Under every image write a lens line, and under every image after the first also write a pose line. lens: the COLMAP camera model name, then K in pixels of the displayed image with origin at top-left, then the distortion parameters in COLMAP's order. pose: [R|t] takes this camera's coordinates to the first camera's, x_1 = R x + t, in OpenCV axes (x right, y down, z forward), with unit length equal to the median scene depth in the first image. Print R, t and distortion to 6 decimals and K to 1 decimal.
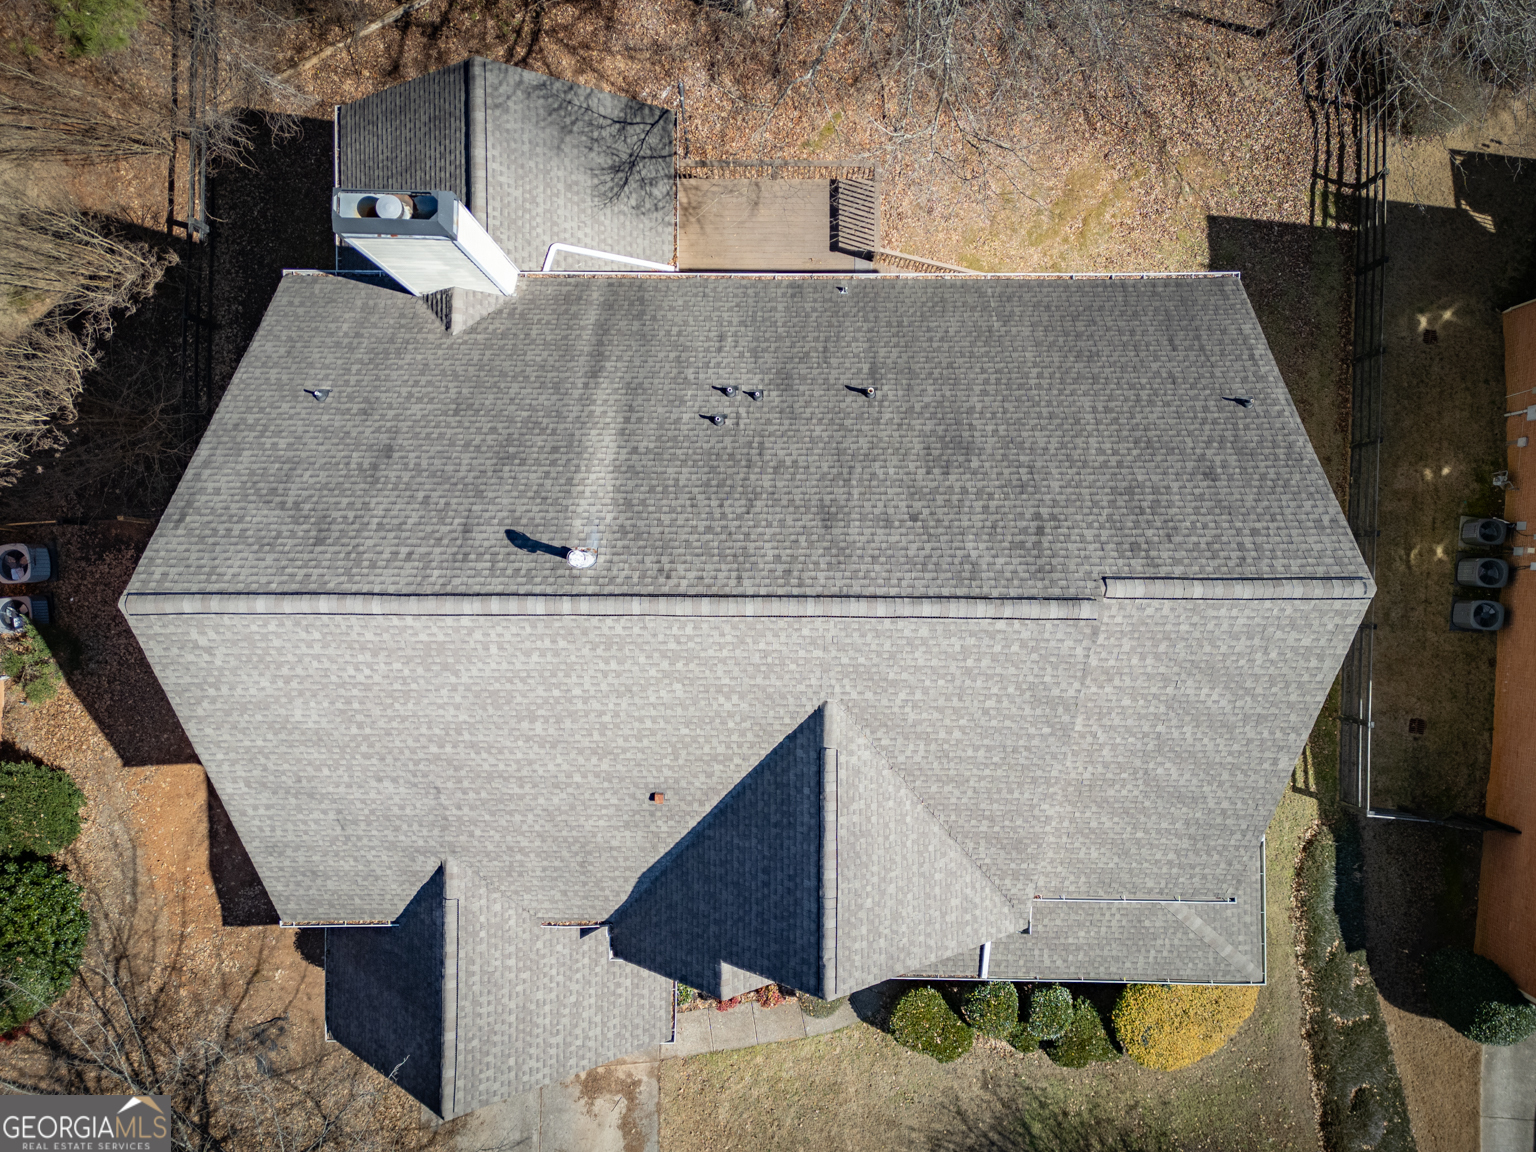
lens RADIAL K [[1089.5, 0, 768.0], [0, 1089.5, 576.0], [0, 0, 1]] dist [0.043123, -0.005356]
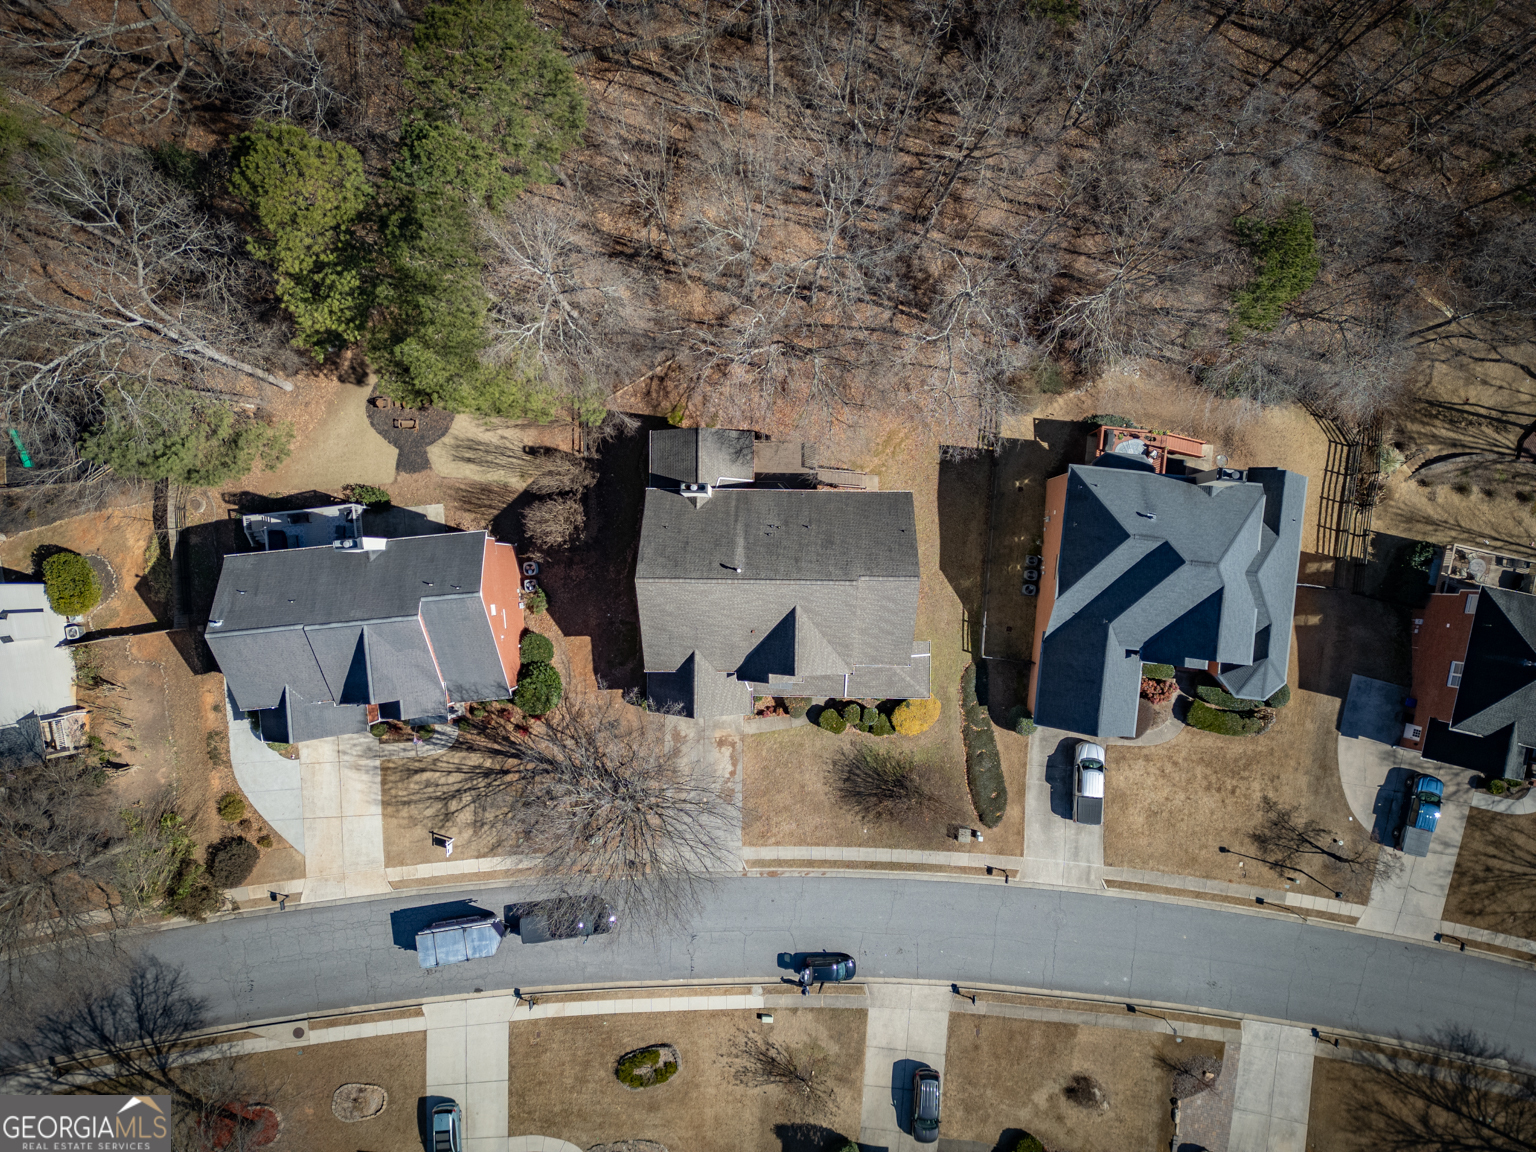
lens RADIAL K [[1089.5, 0, 768.0], [0, 1089.5, 576.0], [0, 0, 1]] dist [0.043123, -0.005356]
pose [[0.999976, 0.006907, 0.000136, -0.041897], [-0.006908, 0.999967, 0.004170, -0.009517], [-0.000107, -0.004171, 0.999991, -2.448180]]
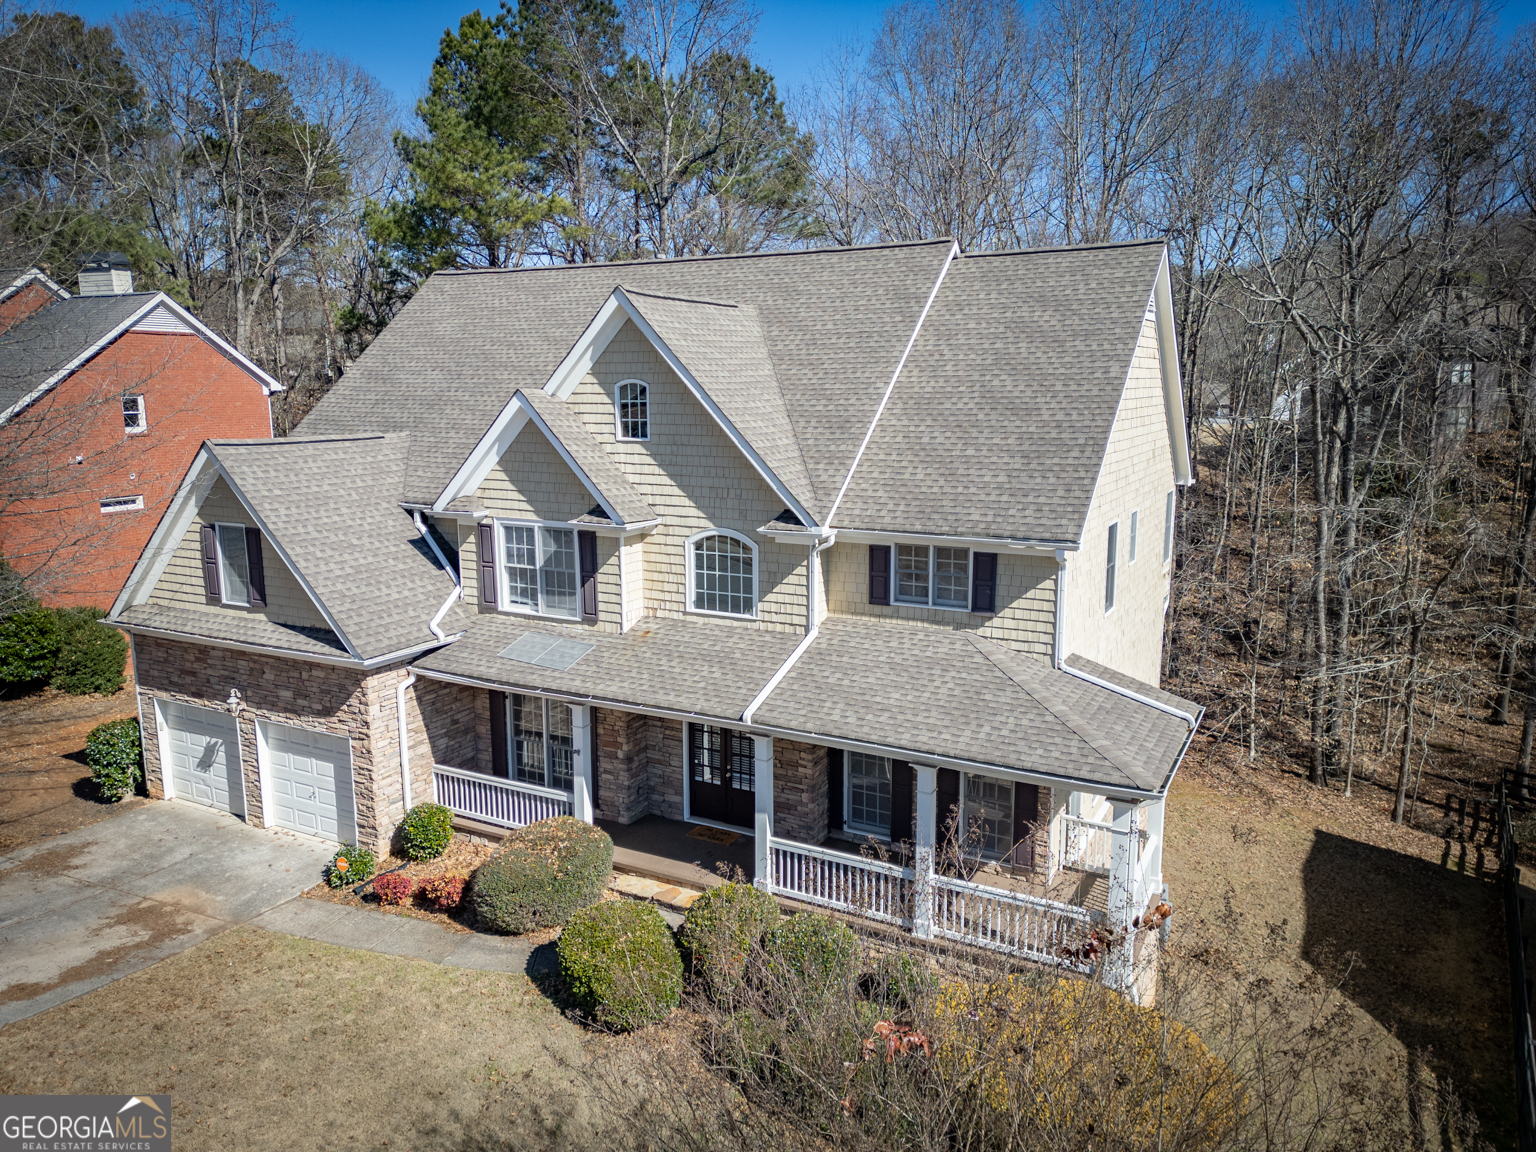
lens RADIAL K [[1089.5, 0, 768.0], [0, 1089.5, 576.0], [0, 0, 1]] dist [0.043123, -0.005356]
pose [[0.882585, 0.099693, -0.459461, 0.559511], [-0.470066, 0.168454, -0.866407, 1.018392], [-0.008976, 0.980655, 0.195537, 0.831981]]
